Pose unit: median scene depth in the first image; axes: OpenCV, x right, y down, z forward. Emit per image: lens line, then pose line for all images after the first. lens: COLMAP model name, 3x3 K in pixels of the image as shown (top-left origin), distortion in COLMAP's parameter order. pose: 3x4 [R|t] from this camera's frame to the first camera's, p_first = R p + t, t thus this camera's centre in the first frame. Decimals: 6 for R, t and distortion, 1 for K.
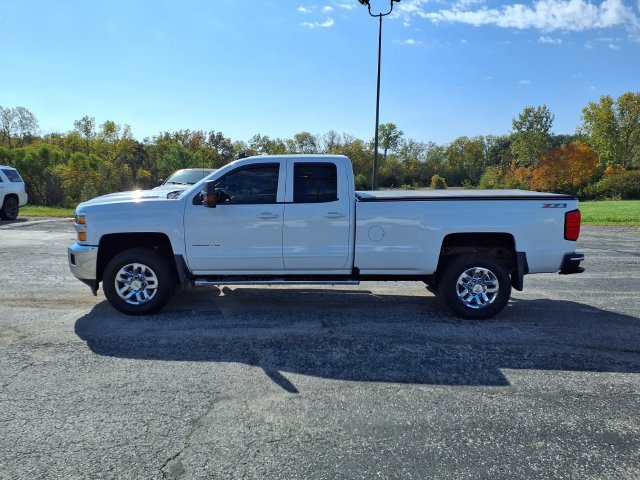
lens RADIAL K [[515.7, 0, 314.4], [0, 515.7, 238.6], [0, 0, 1]] dist [0.054847, -0.069979]
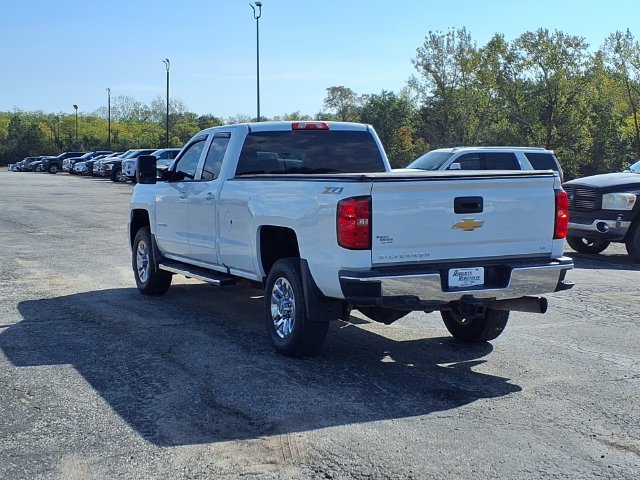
lens RADIAL K [[1024.5, 0, 316.3], [0, 1024.5, 243.0], [0, 0, 1]] dist [0.127555, 0.000000]
pose [[0.430348, 0.064522, -0.900354, 0.091974], [-0.110398, 0.993716, 0.018445, -0.001191], [0.895886, 0.091459, 0.434767, 0.026366]]
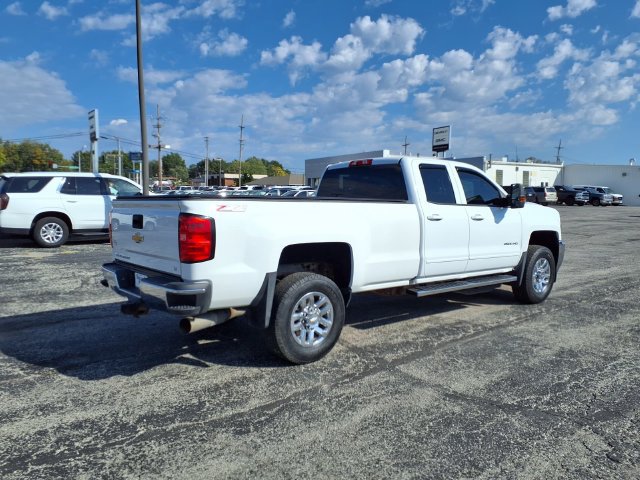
lens RADIAL K [[515.7, 0, 315.0], [0, 515.7, 233.5], [0, 0, 1]] dist [0.054847, -0.069979]
pose [[-0.782685, 0.028853, -0.621749, 0.046414], [-0.092729, 0.982371, 0.162320, -0.011377], [0.615472, 0.184699, -0.766212, 0.111255]]
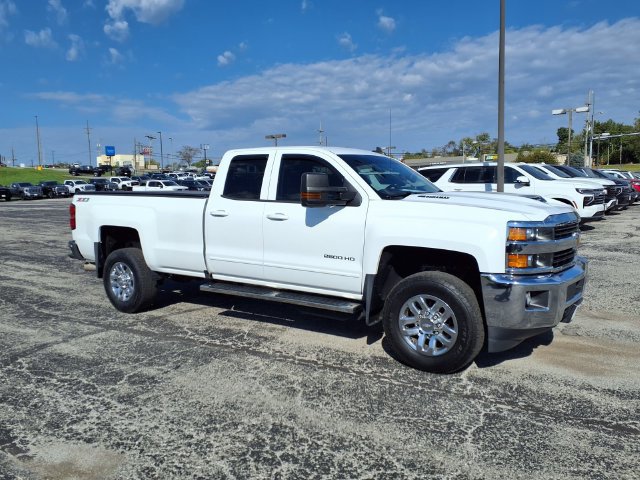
lens RADIAL K [[515.7, 0, 322.1], [0, 515.7, 246.4], [0, 0, 1]] dist [0.054847, -0.069979]
pose [[-0.825933, -0.063158, 0.560219, -0.036095], [0.080633, 0.970255, 0.228263, -0.013214], [-0.557972, 0.233702, -0.796273, 0.113475]]
